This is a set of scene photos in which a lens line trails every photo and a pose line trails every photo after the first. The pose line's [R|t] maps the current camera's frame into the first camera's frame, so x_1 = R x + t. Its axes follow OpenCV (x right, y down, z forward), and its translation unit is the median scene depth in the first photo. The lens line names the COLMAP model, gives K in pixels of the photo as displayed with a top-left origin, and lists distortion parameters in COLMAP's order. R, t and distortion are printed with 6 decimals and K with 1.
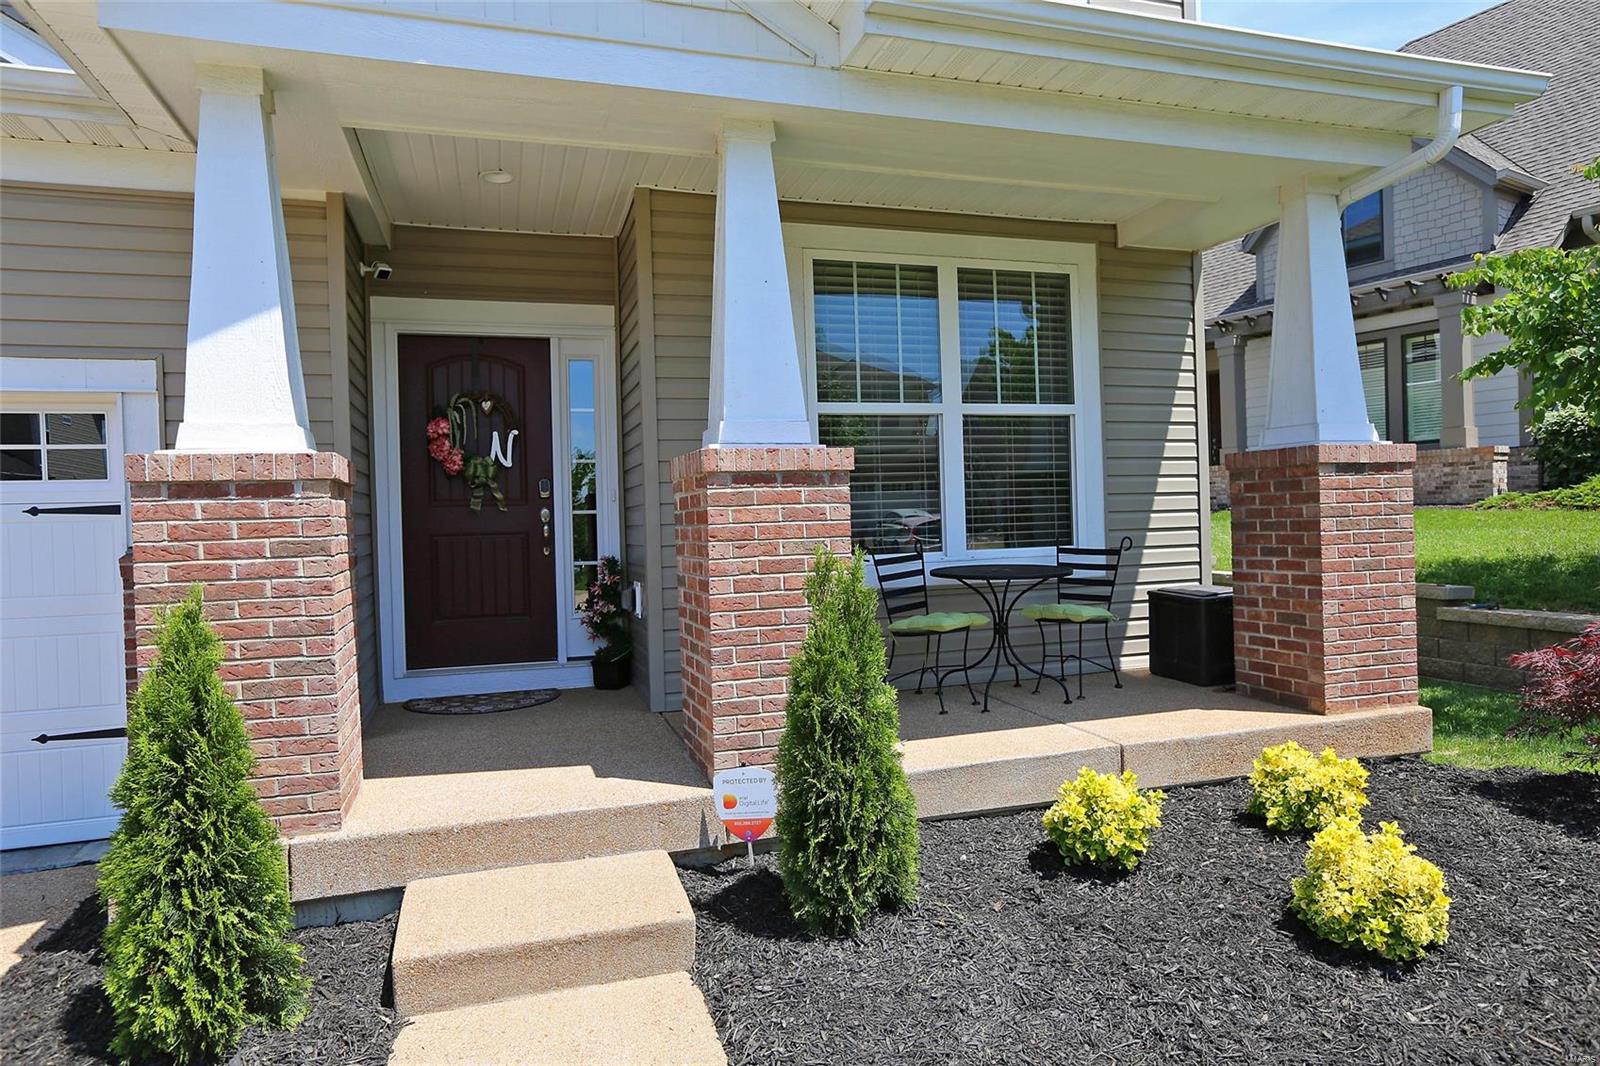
lens RADIAL K [[983.2, 0, 802.7], [0, 983.2, 527.8], [0, 0, 1]] dist [-0.014796, 0.006614]
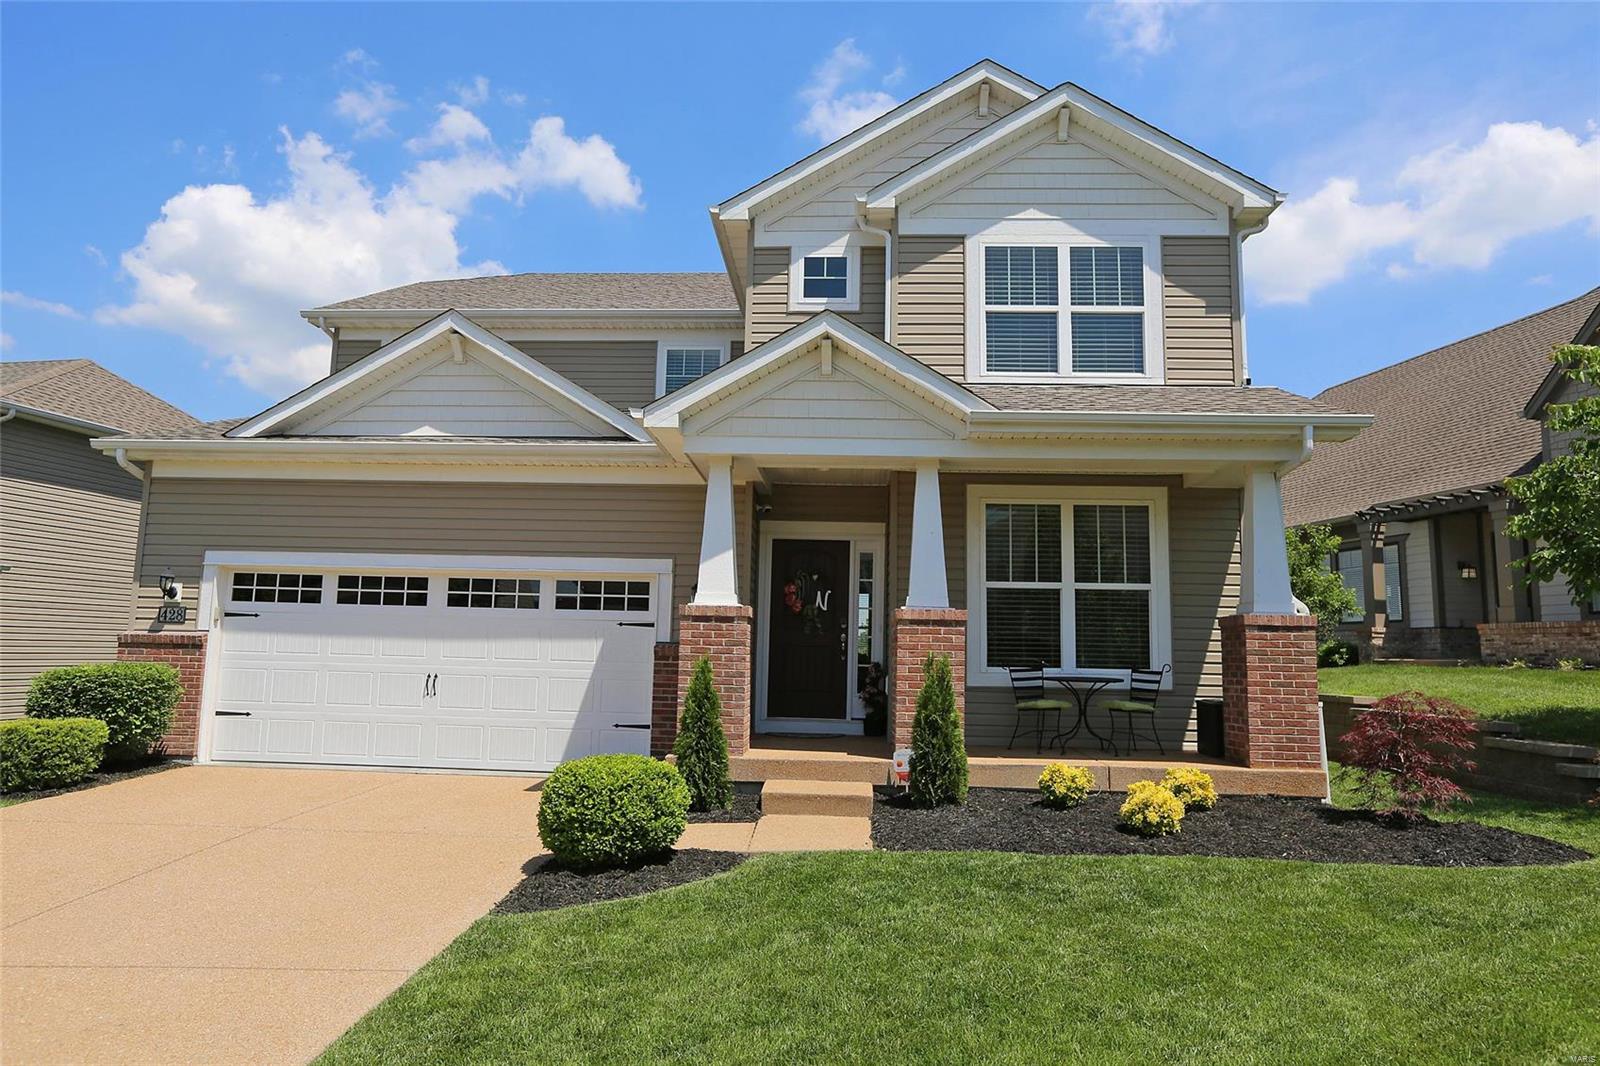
lens RADIAL K [[1015.3, 0, 797.7], [0, 1015.3, 529.2], [0, 0, 1]] dist [-0.033863, 0.001592]
pose [[0.938287, 0.006144, -0.345802, 0.392271], [-0.052195, 0.990906, -0.124018, 0.032711], [0.341896, 0.134413, 0.930076, -1.022794]]
